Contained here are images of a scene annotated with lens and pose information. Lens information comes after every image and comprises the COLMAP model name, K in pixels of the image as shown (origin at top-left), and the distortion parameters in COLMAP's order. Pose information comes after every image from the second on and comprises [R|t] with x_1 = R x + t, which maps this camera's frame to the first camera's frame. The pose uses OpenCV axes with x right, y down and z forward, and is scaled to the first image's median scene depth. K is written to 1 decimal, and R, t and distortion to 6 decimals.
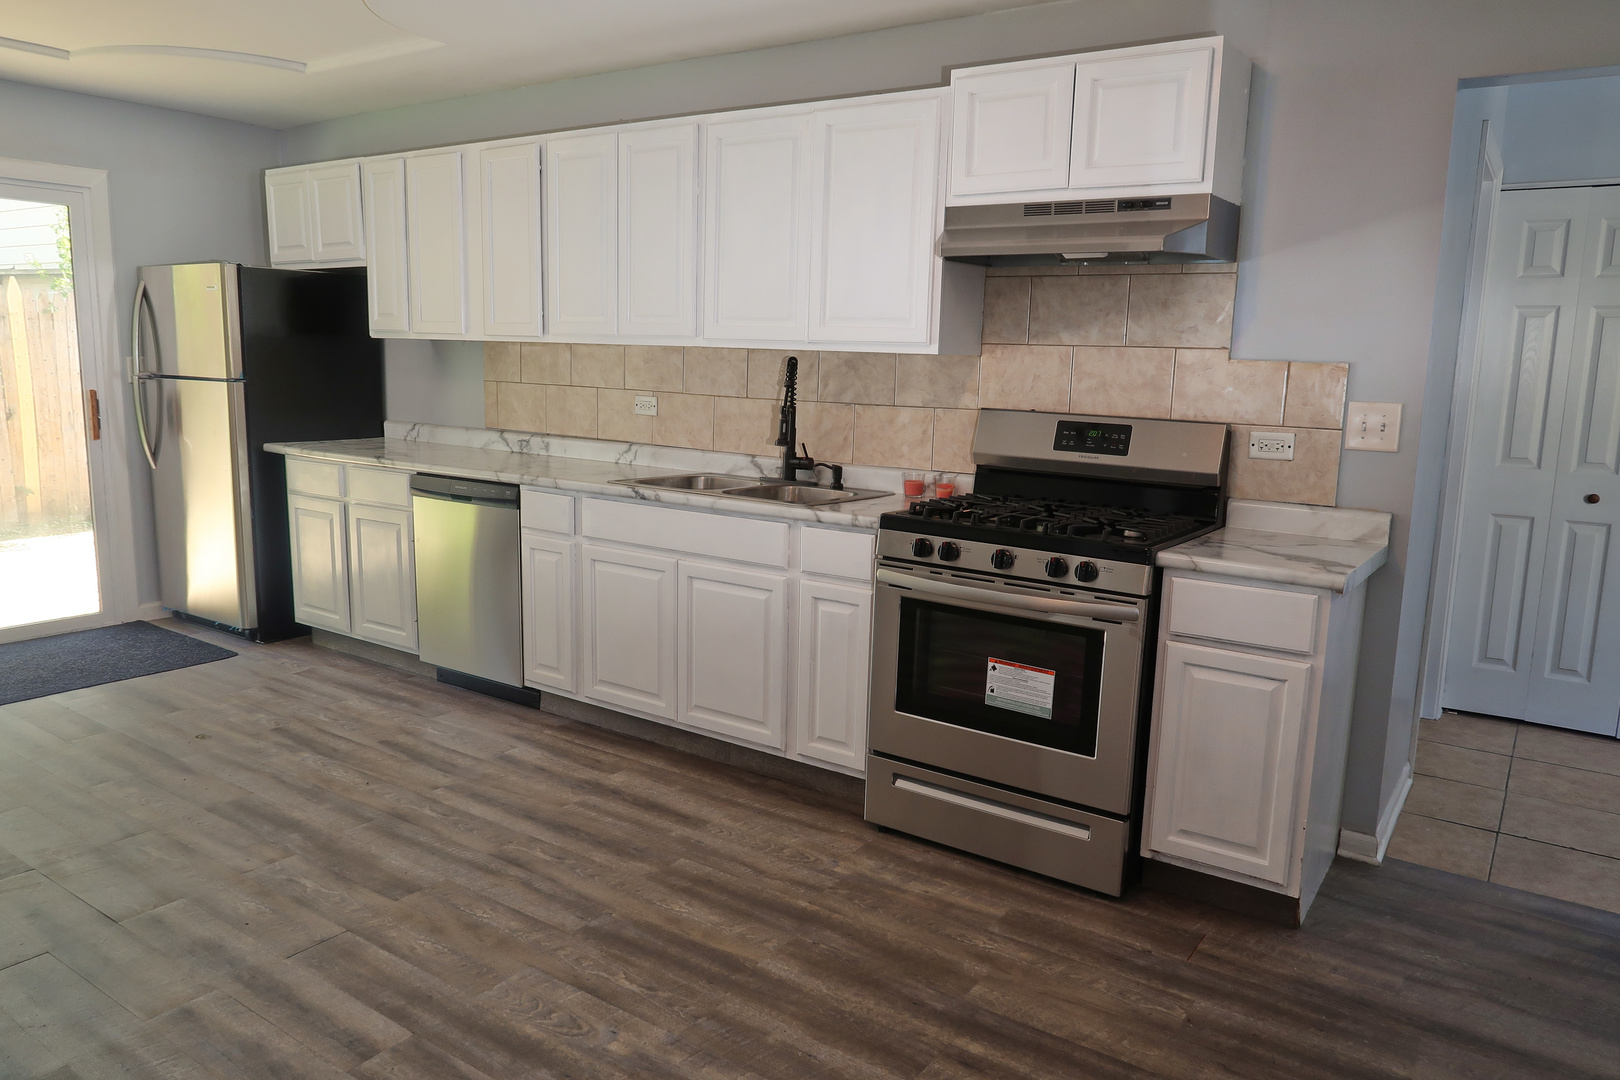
lens RADIAL K [[1126.6, 0, 807.3], [0, 1126.6, 538.6], [0, 0, 1]] dist [-0.016492, 0.005492]
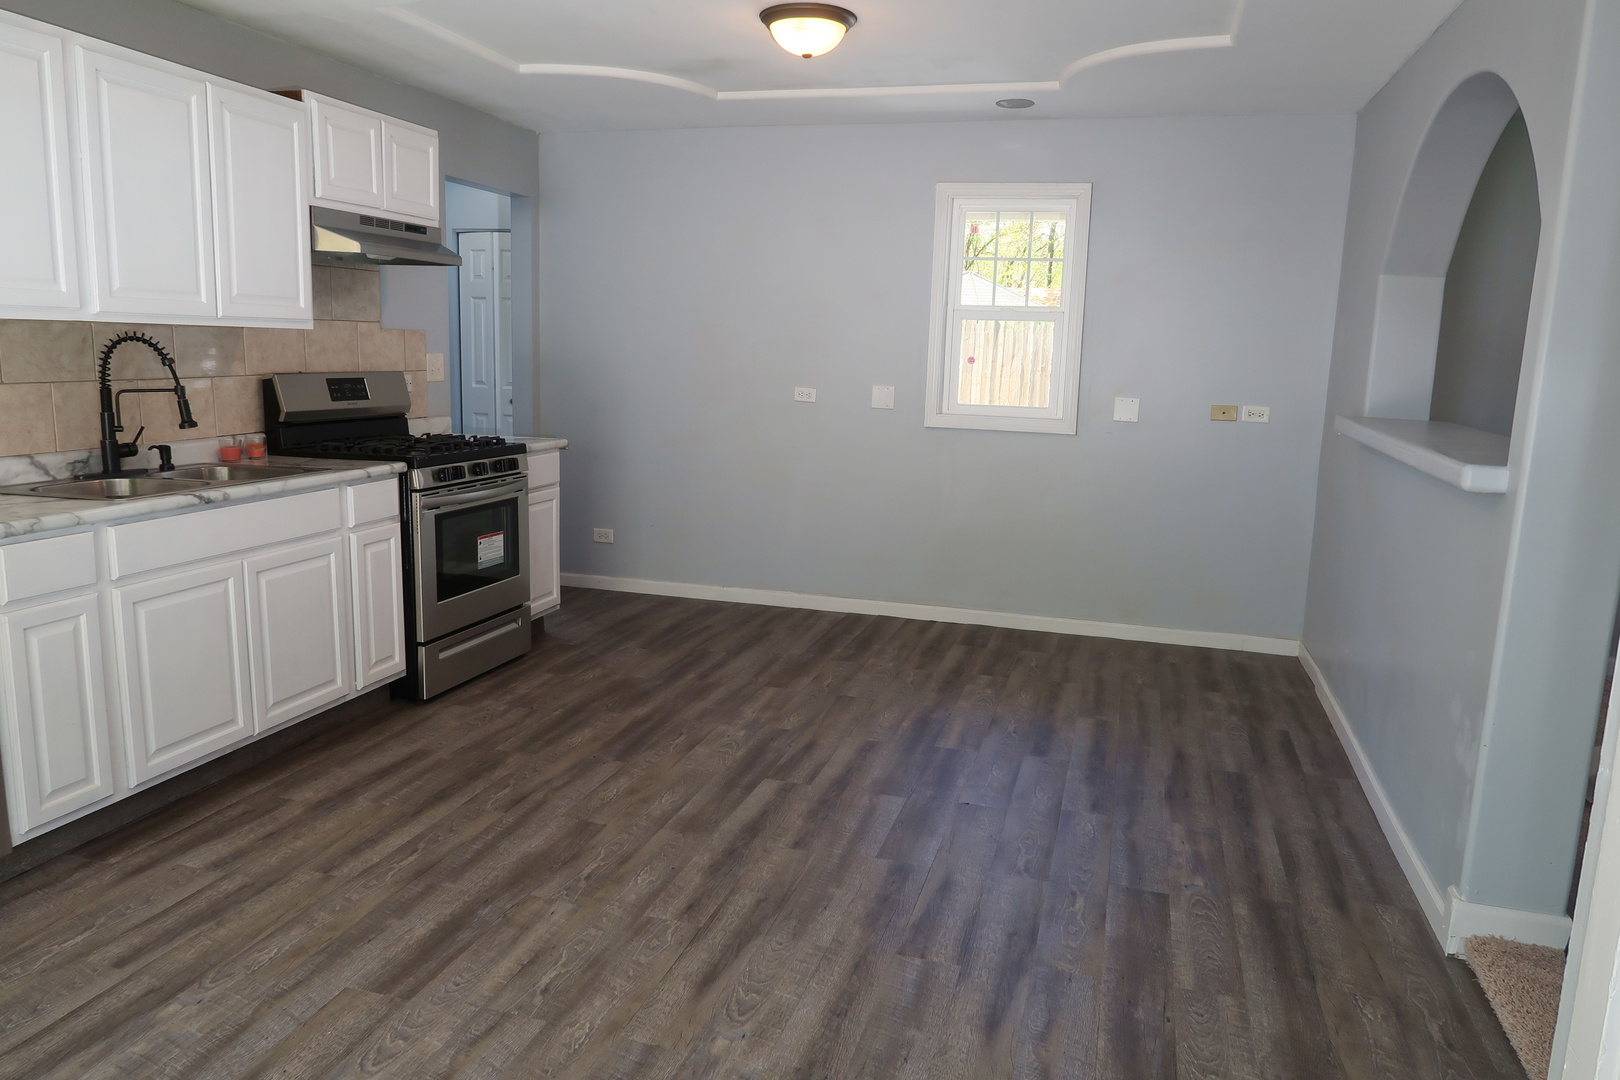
lens RADIAL K [[1126.6, 0, 804.9], [0, 1126.6, 541.5], [0, 0, 1]] dist [-0.016492, 0.005492]
pose [[-0.314007, -0.200077, 0.928100, -1.187498], [0.117273, 0.961883, 0.247037, -0.180316], [-0.942150, 0.186412, -0.278574, 0.883724]]
